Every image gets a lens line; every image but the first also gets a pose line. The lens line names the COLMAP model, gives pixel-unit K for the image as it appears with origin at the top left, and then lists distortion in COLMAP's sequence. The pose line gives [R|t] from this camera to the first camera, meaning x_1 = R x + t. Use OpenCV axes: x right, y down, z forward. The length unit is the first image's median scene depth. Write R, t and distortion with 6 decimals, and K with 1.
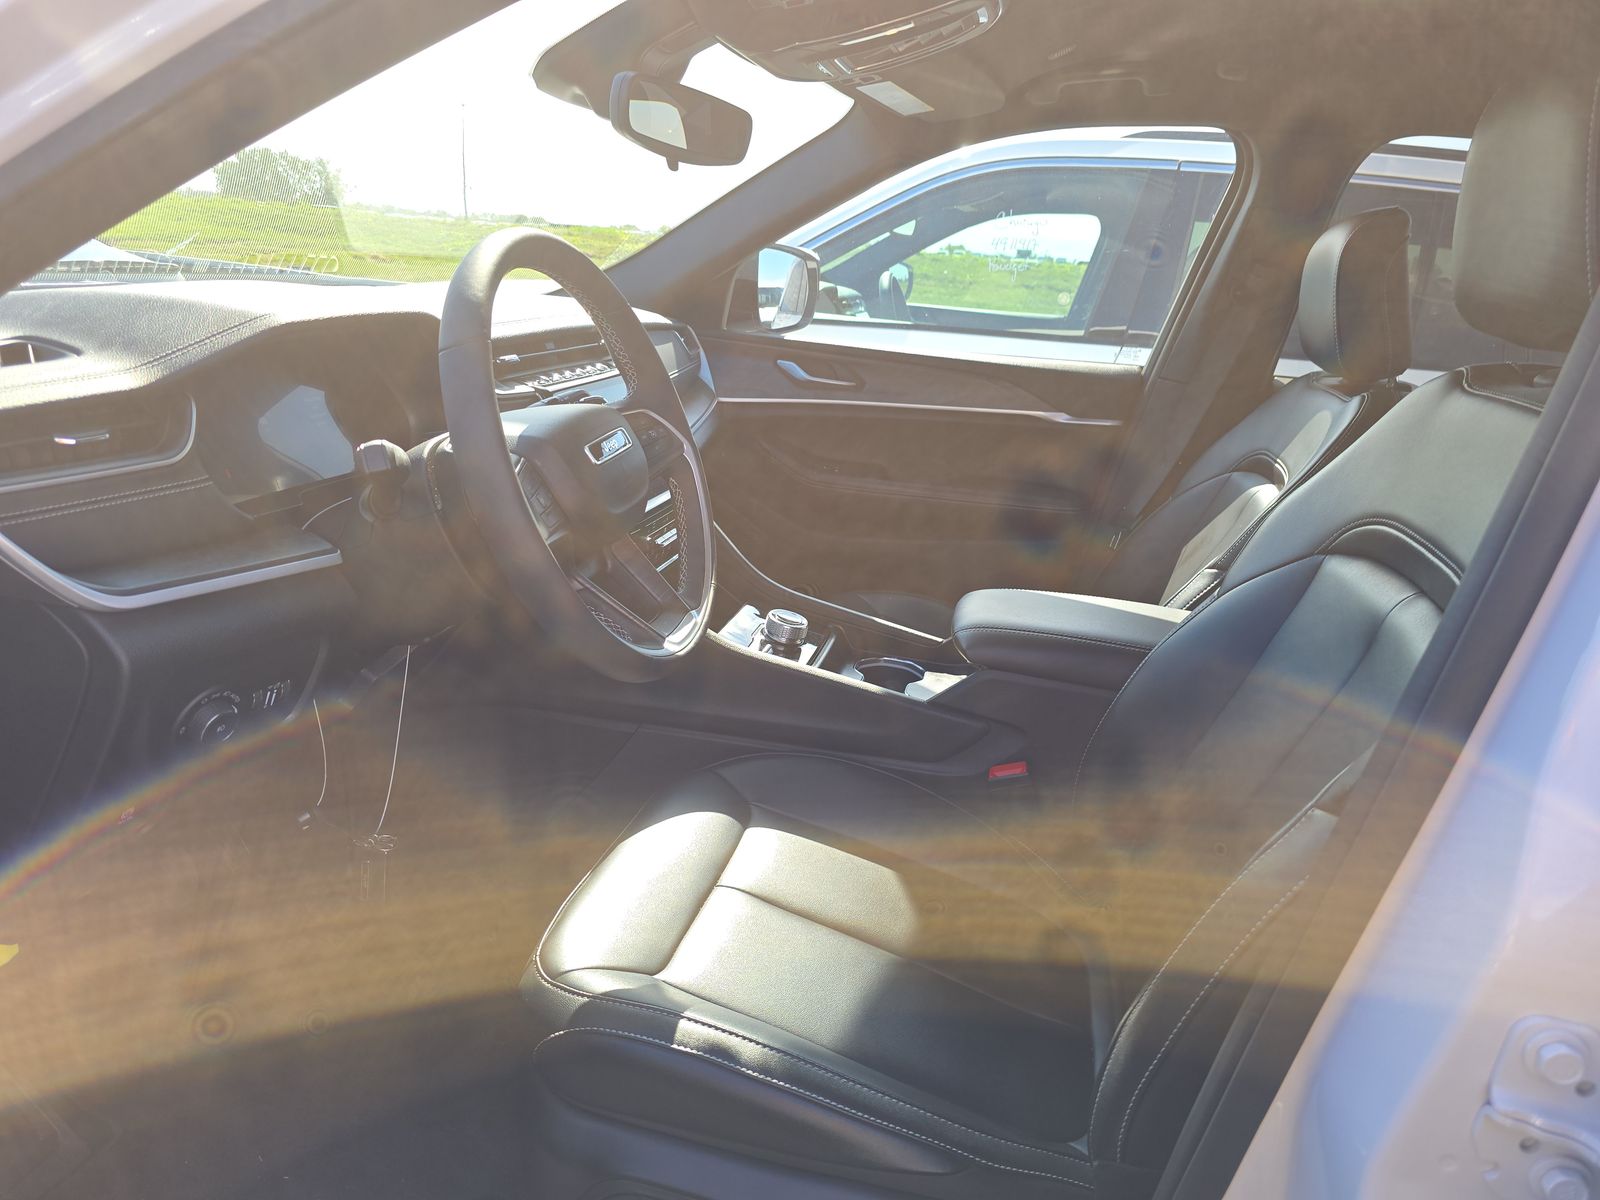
lens RADIAL K [[1073.6, 0, 802.2], [0, 1073.6, 621.5], [0, 0, 1]] dist [0.061763, -0.075762]
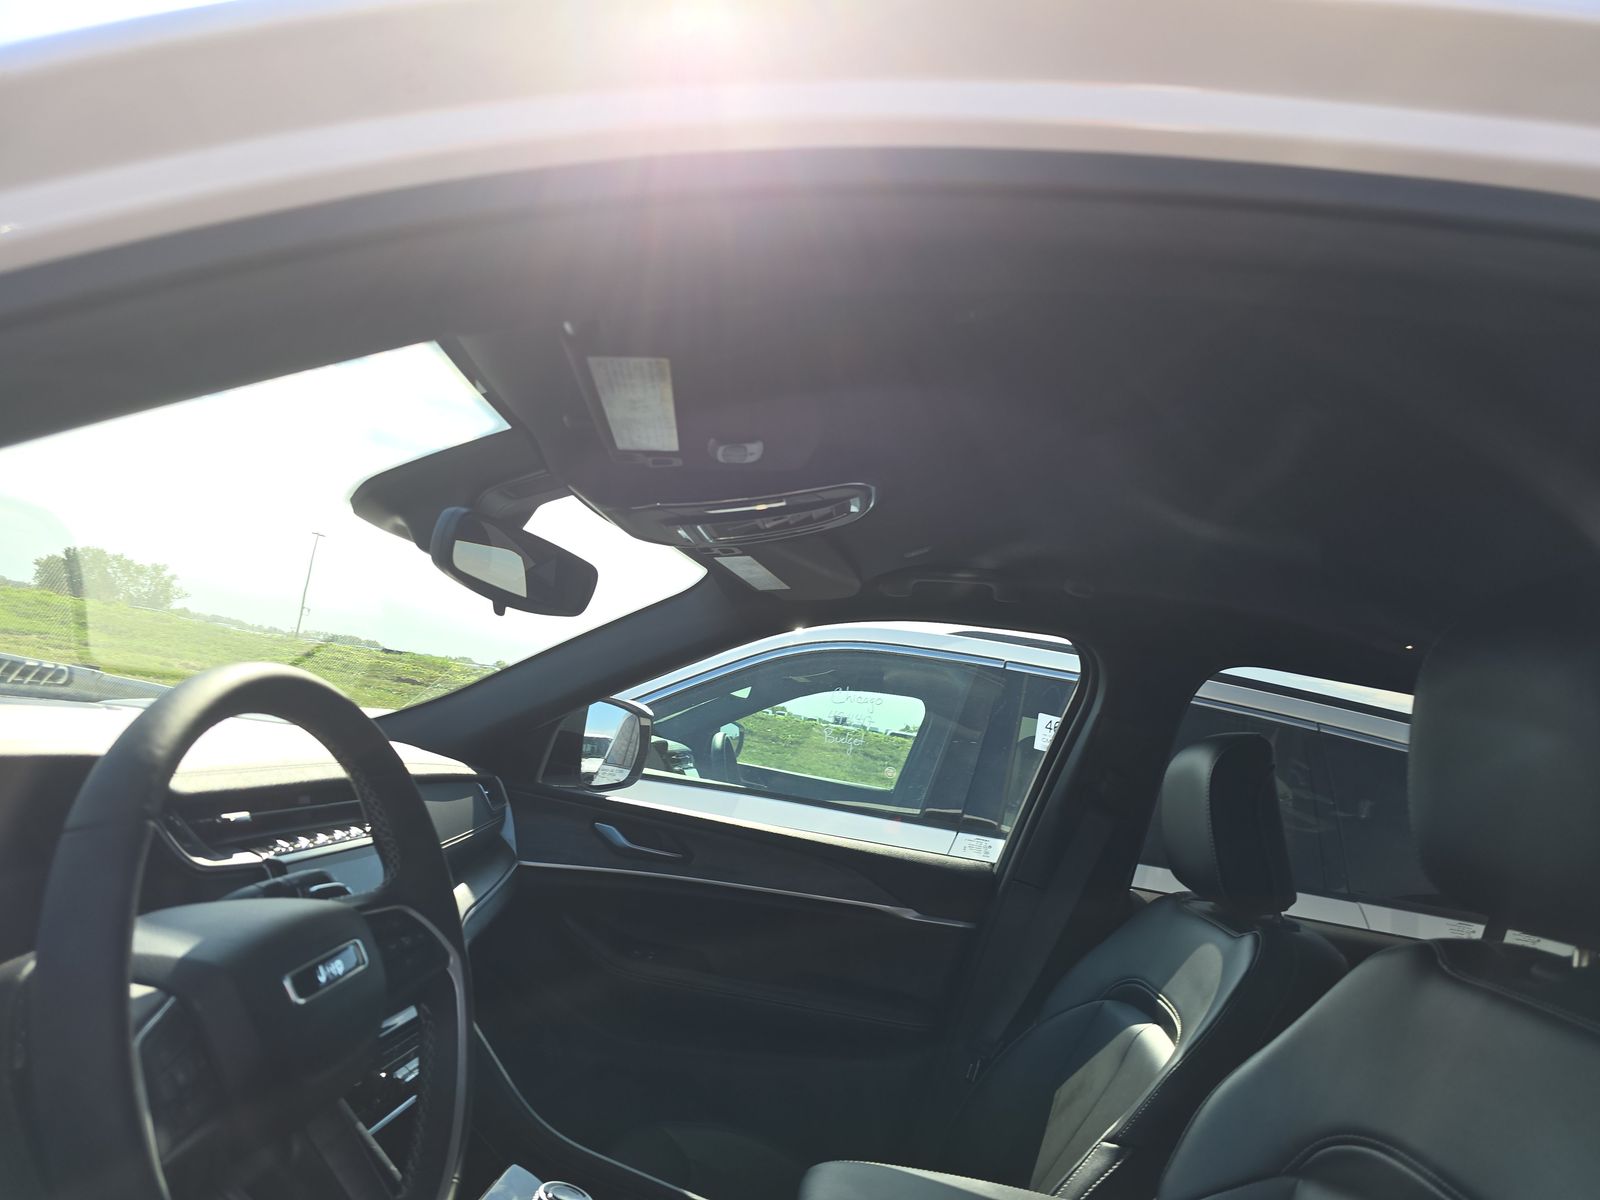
lens RADIAL K [[1073.6, 0, 802.2], [0, 1073.6, 621.5], [0, 0, 1]] dist [0.061763, -0.075762]
pose [[0.982997, 0.110044, 0.146993, -0.004673], [-0.042719, 0.915613, -0.399784, -0.049858], [-0.178582, 0.386708, 0.904746, 0.114920]]
